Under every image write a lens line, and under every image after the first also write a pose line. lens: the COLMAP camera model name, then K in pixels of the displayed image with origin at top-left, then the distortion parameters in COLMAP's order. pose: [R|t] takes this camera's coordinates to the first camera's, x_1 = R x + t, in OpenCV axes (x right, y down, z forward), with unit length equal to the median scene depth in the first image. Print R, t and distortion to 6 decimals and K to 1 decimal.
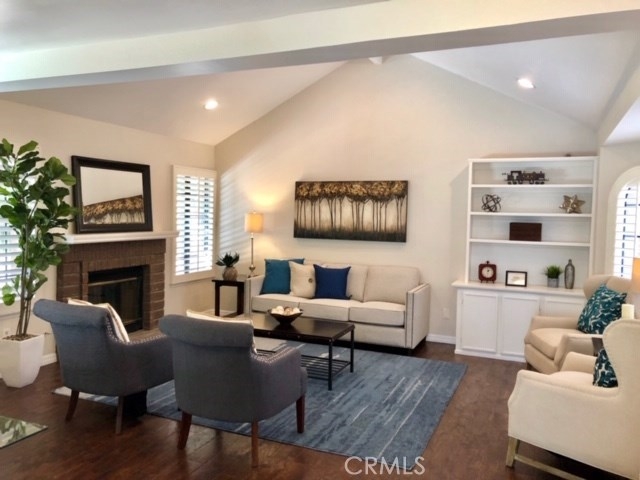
lens RADIAL K [[522.6, 0, 316.6], [0, 522.6, 240.2], [0, 0, 1]] dist [0.038676, -0.005480]
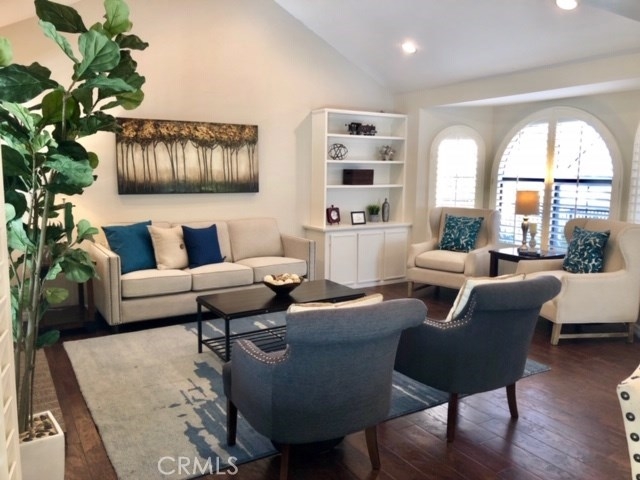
lens RADIAL K [[522.6, 0, 317.6], [0, 522.6, 239.0], [0, 0, 1]] dist [0.038676, -0.005480]
pose [[0.559629, -0.126342, 0.819056, -0.546620], [0.044538, 0.991468, 0.122506, -0.022643], [-0.827546, -0.032079, 0.560481, 0.380655]]
